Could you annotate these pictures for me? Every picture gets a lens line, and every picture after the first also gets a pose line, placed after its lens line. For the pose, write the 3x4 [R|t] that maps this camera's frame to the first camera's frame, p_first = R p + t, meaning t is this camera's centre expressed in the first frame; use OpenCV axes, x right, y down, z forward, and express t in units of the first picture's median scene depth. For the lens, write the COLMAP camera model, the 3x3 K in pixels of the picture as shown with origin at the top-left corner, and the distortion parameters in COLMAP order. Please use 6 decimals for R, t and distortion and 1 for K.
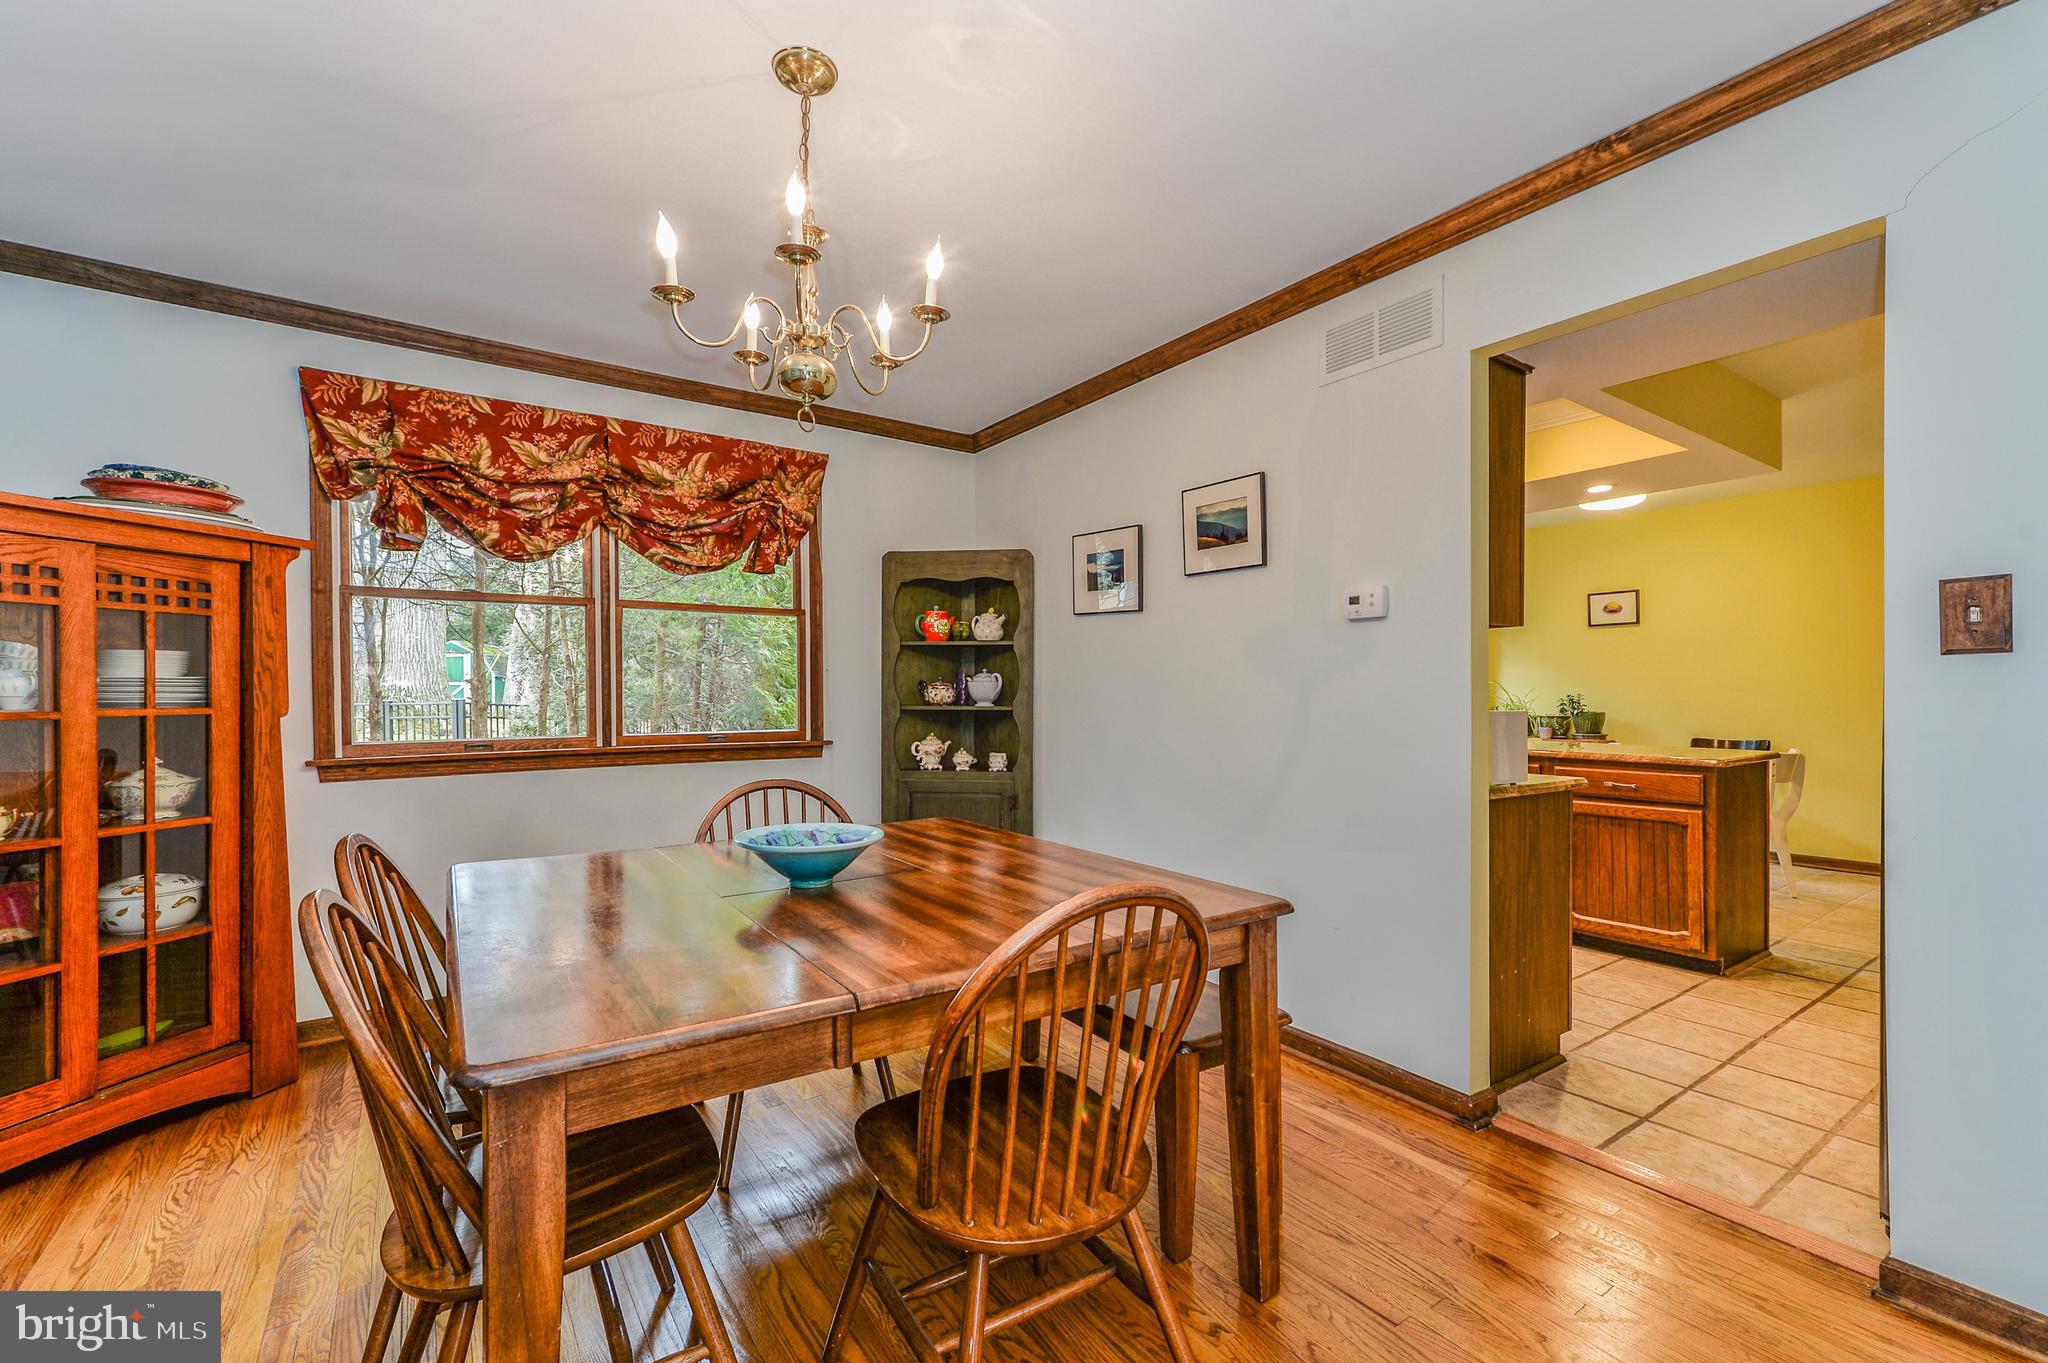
lens RADIAL K [[861.8, 0, 1016.0], [0, 861.8, 693.4], [0, 0, 1]] dist [0.013435, 0.000047]
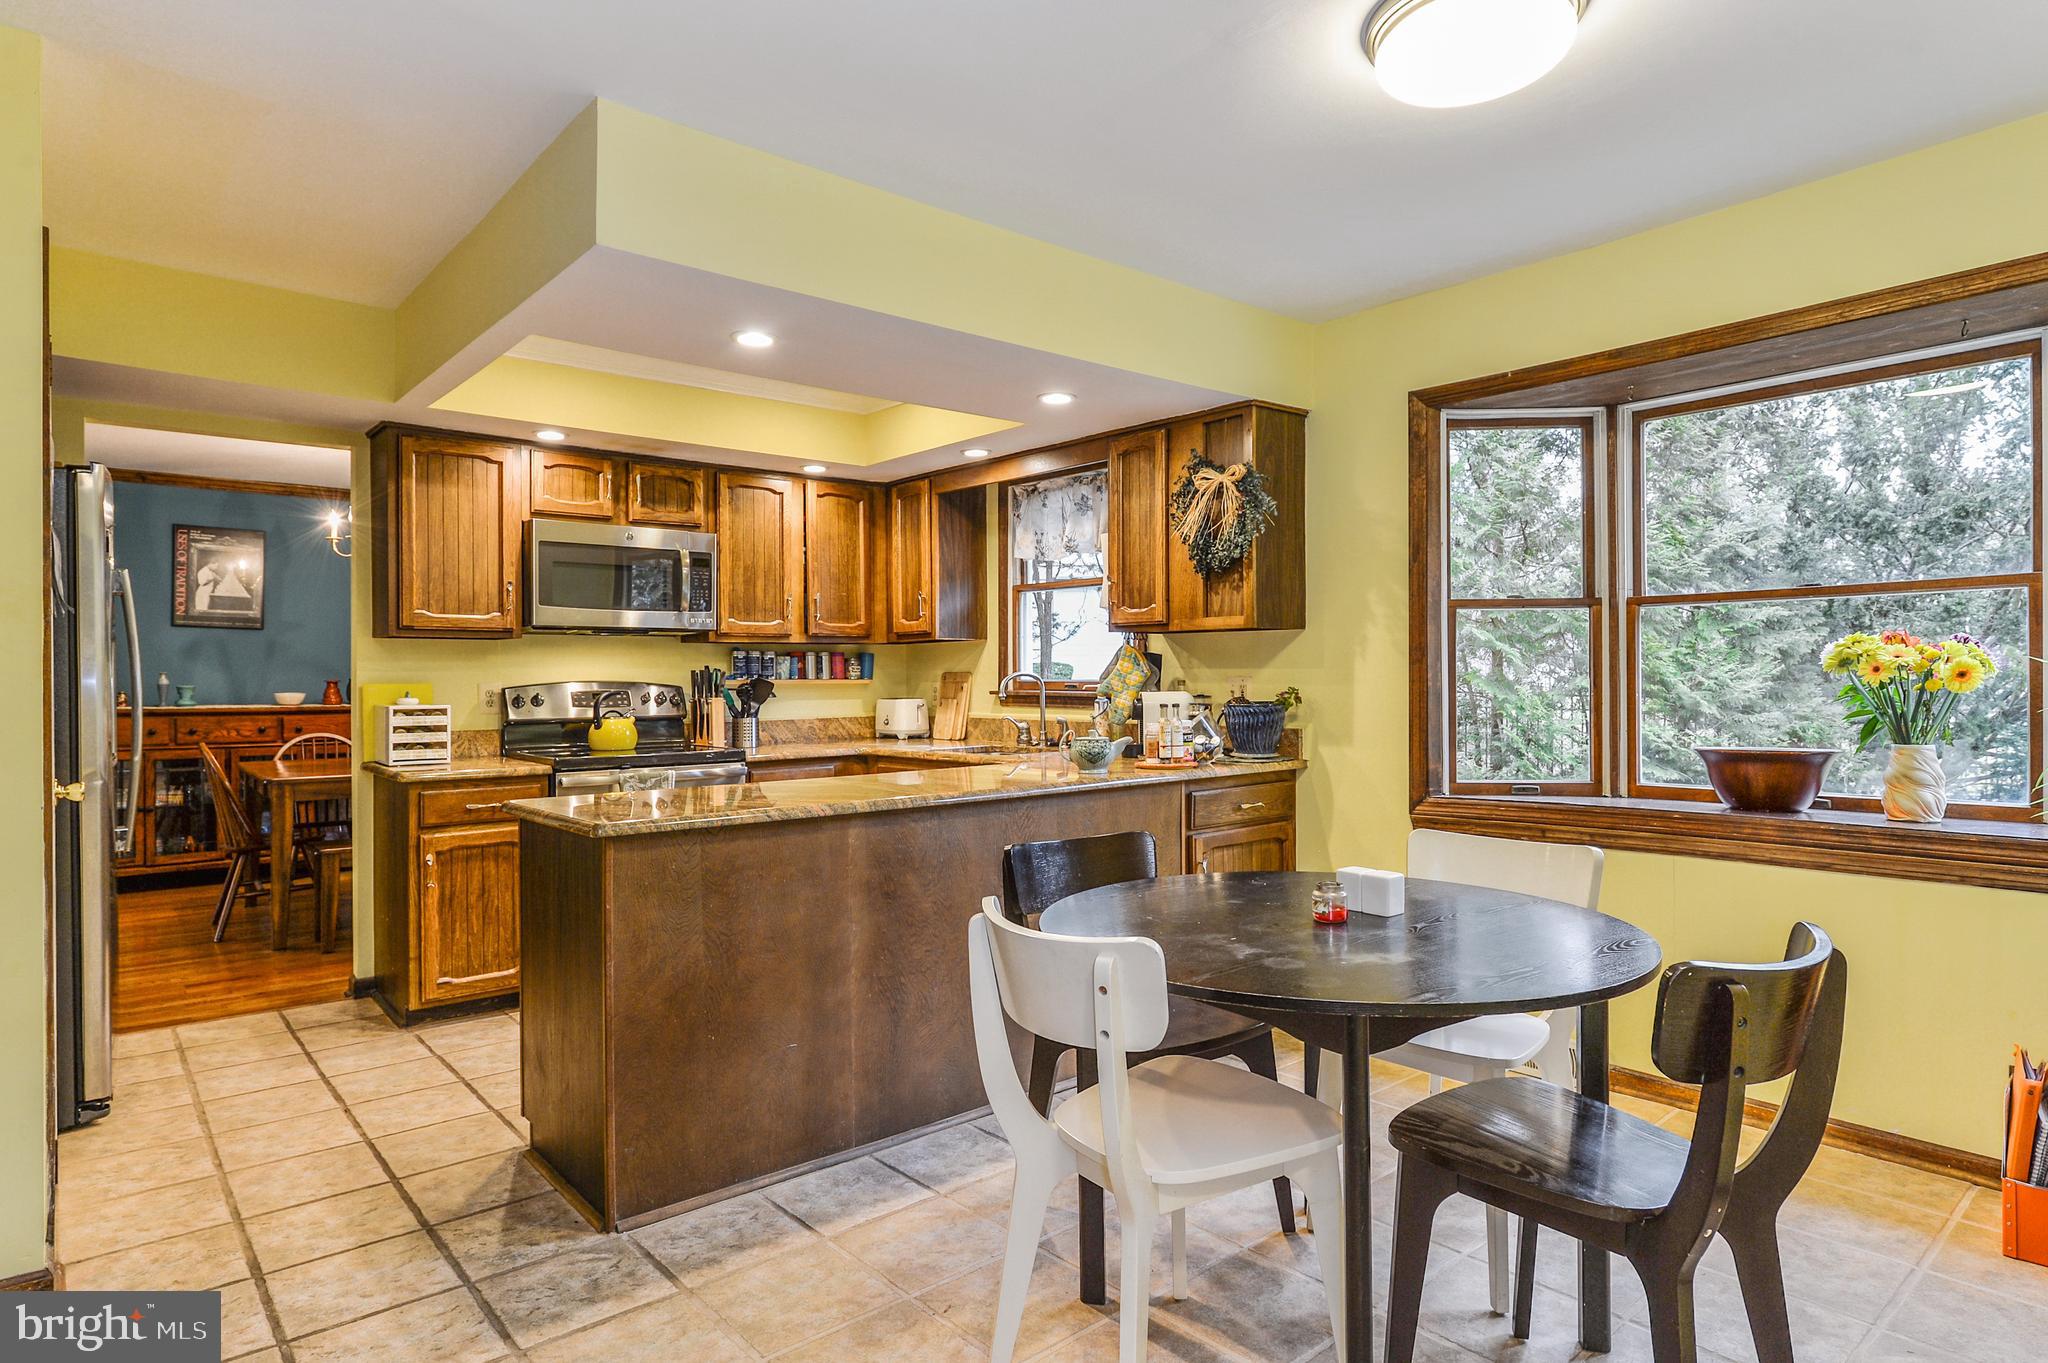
lens RADIAL K [[1168.5, 0, 1037.8], [0, 1168.5, 673.6], [0, 0, 1]] dist [-0.002350, -0.000447]
pose [[0.095580, 0.004197, -0.995413, 1.589252], [0.001127, 0.999990, 0.004324, -0.020220], [0.995421, -0.001535, 0.095574, 1.217052]]
